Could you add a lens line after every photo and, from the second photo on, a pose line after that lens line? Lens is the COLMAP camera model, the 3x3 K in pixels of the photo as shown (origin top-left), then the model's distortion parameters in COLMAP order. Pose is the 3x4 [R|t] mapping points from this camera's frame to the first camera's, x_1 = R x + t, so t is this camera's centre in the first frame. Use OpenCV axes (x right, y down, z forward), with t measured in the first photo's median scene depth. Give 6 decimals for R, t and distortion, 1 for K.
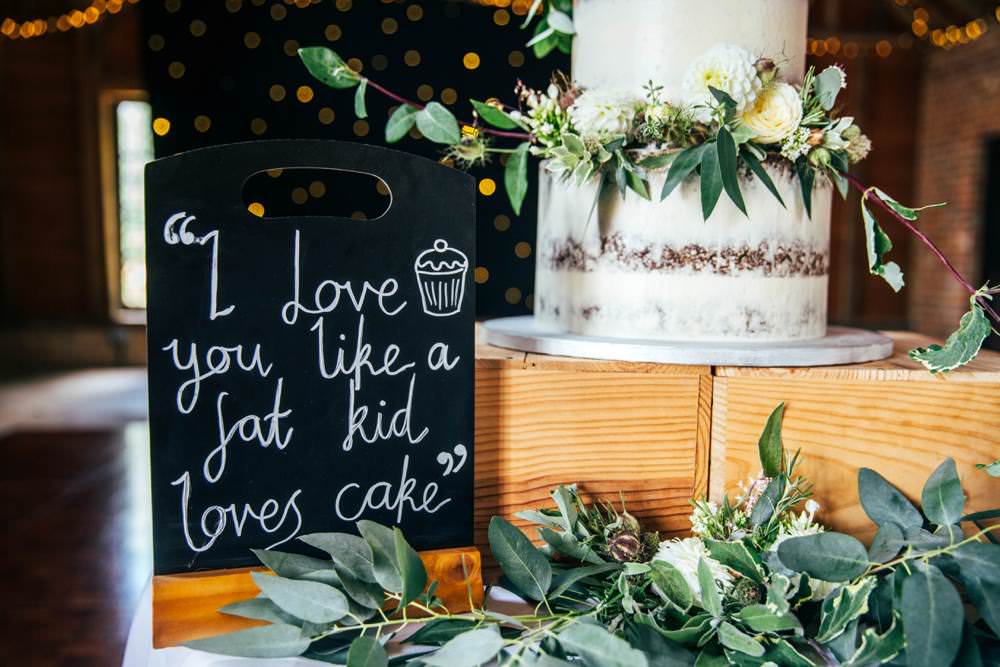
lens RADIAL K [[963.5, 0, 500.0], [0, 963.5, 333.5], [0, 0, 1]] dist [-0.035120, 0.019604]
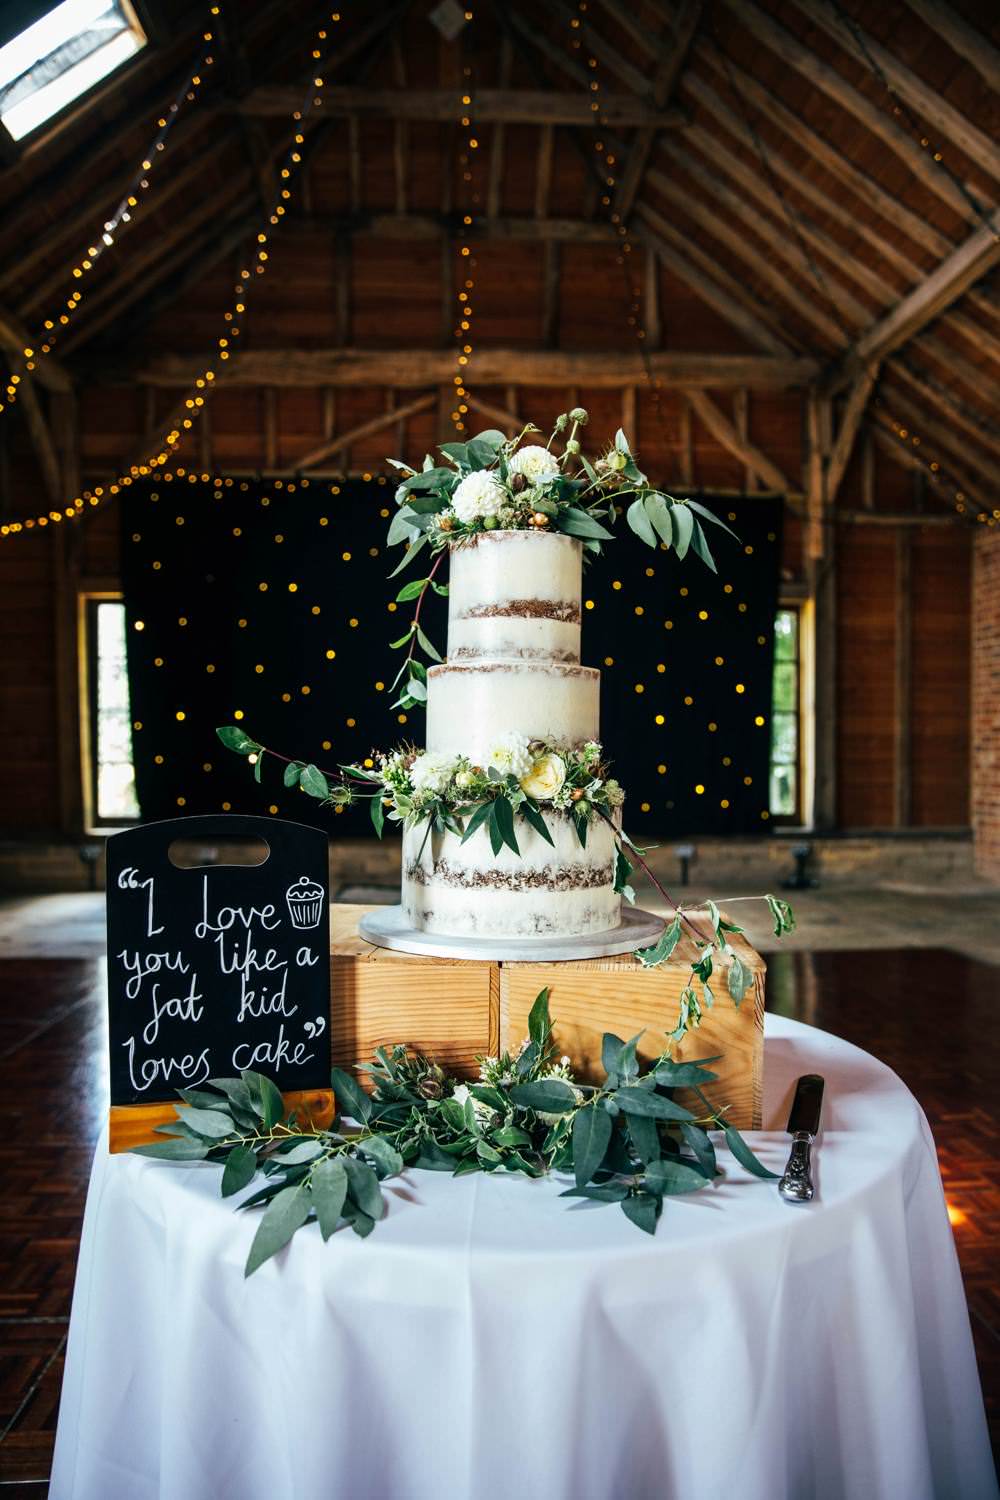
lens RADIAL K [[1166.7, 0, 500.0], [0, 1166.7, 750.0], [0, 0, 1]] dist [-0.069656, 0.005955]
pose [[0.999150, -0.010858, -0.039764, 0.308578], [0.008213, 0.997779, -0.066103, -0.170567], [0.040394, 0.065720, 0.997020, -0.767167]]
